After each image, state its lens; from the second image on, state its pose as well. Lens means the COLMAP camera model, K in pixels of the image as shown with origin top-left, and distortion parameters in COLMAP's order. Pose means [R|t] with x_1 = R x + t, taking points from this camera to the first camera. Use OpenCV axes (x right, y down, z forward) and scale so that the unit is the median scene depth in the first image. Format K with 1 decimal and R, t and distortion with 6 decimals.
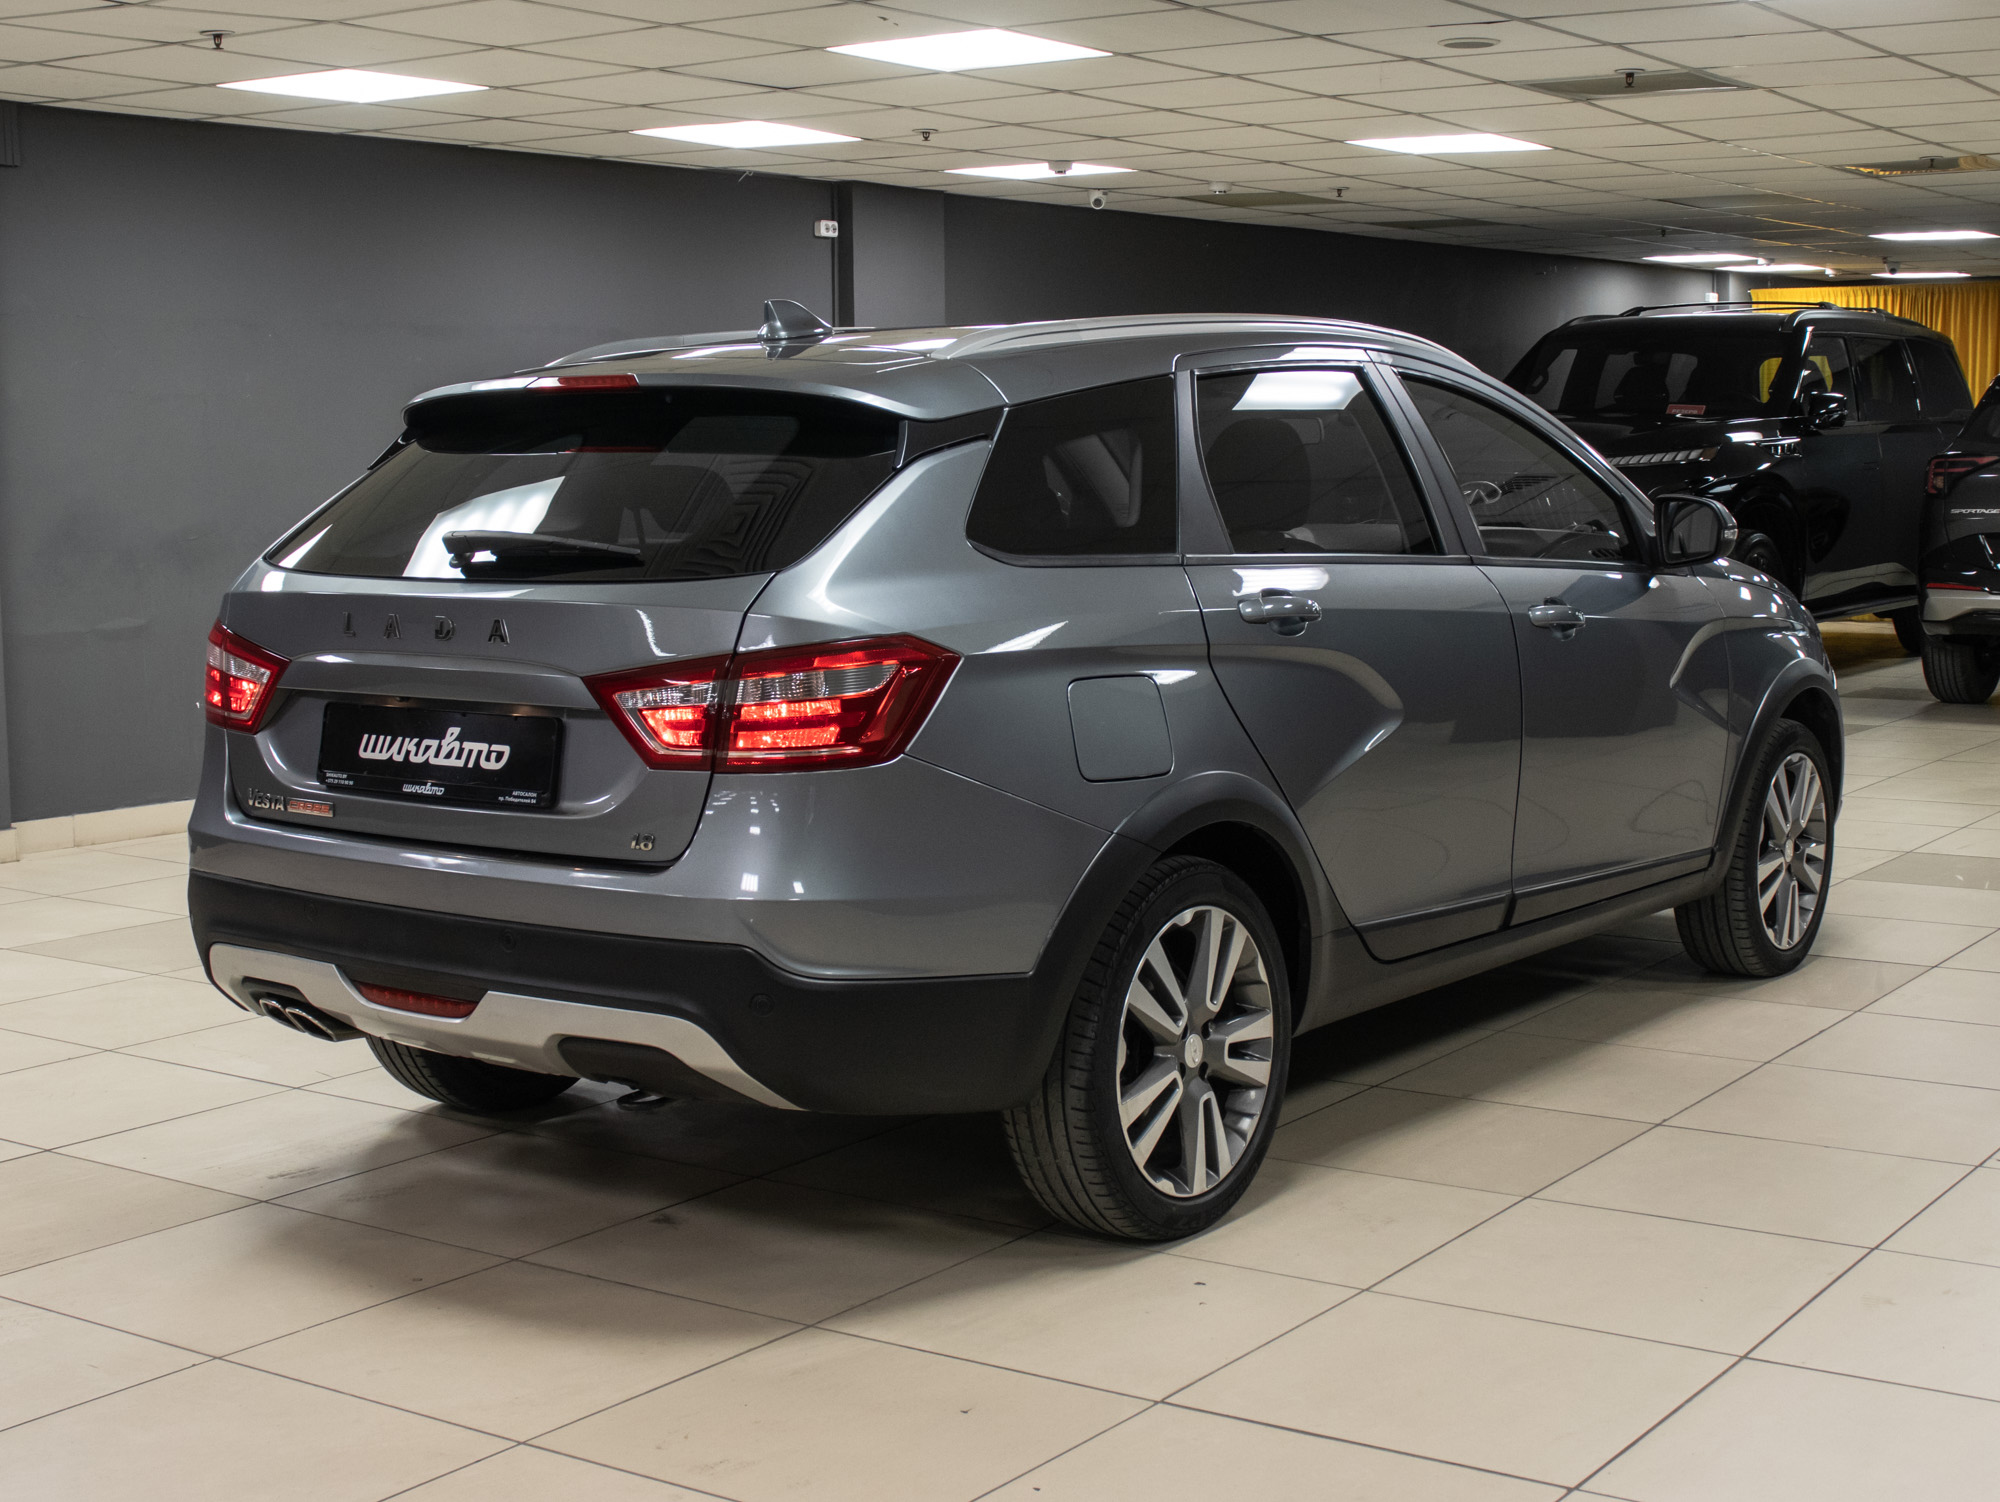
lens RADIAL K [[2799.2, 0, 1000.6], [0, 2799.2, 754.5], [0, 0, 1]] dist [0.006559, 0.000000]
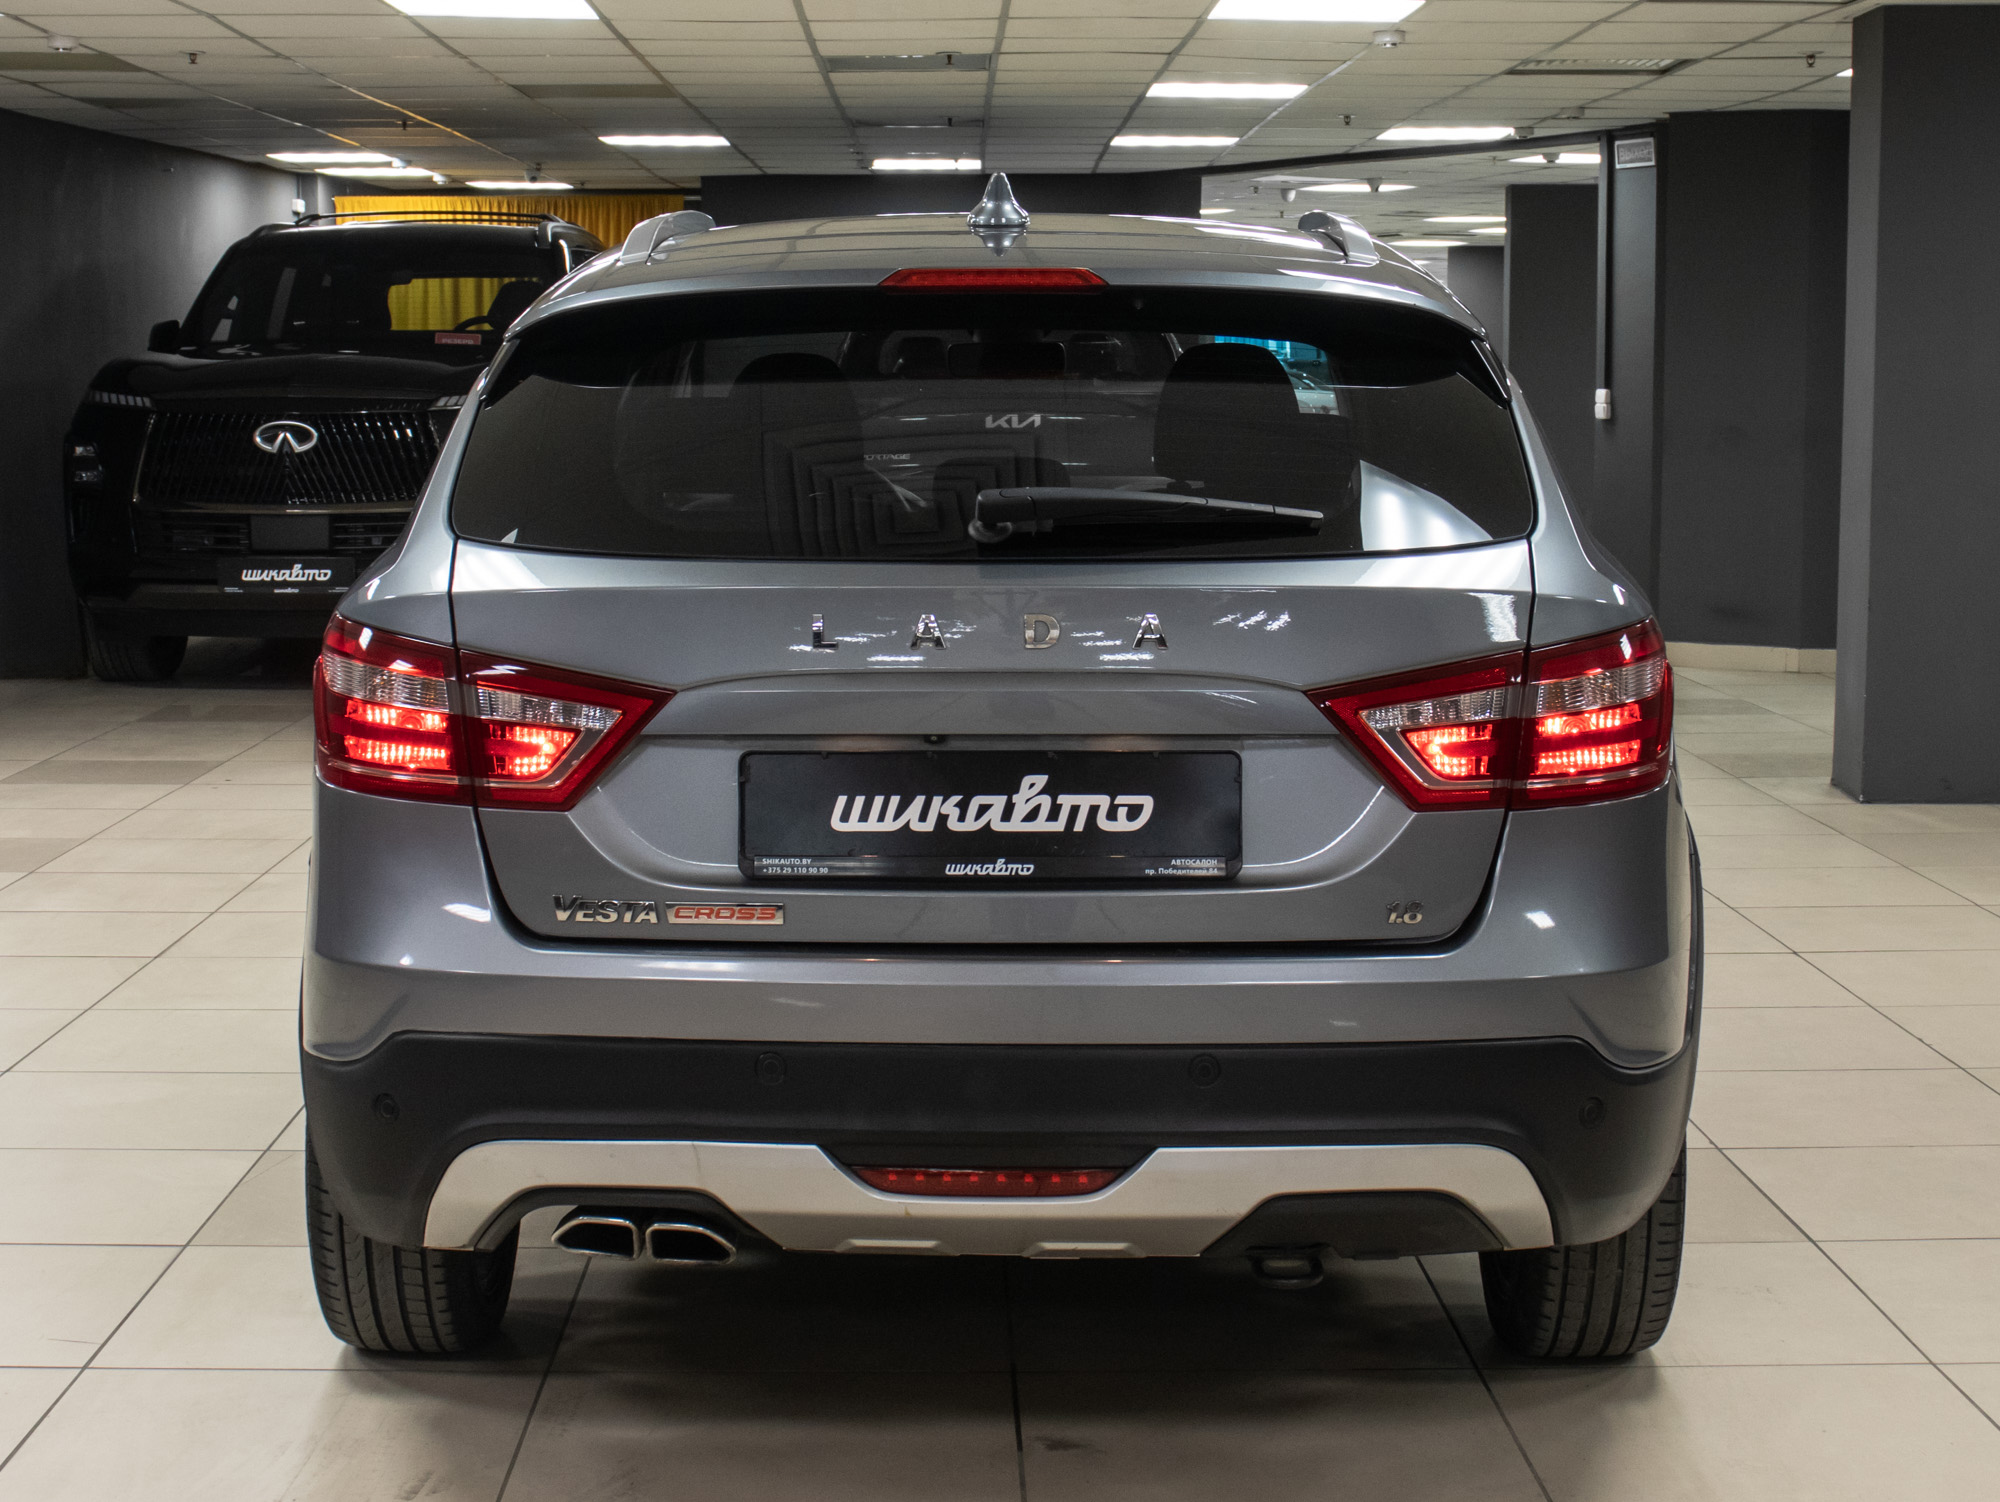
lens RADIAL K [[2799.2, 0, 999.7], [0, 2799.2, 746.0], [0, 0, 1]] dist [0.006559, 0.000000]
pose [[0.815006, -0.044458, 0.577744, -0.599270], [0.060133, 0.998158, -0.008020, -0.011888], [-0.576324, 0.041278, 0.816178, 0.443538]]
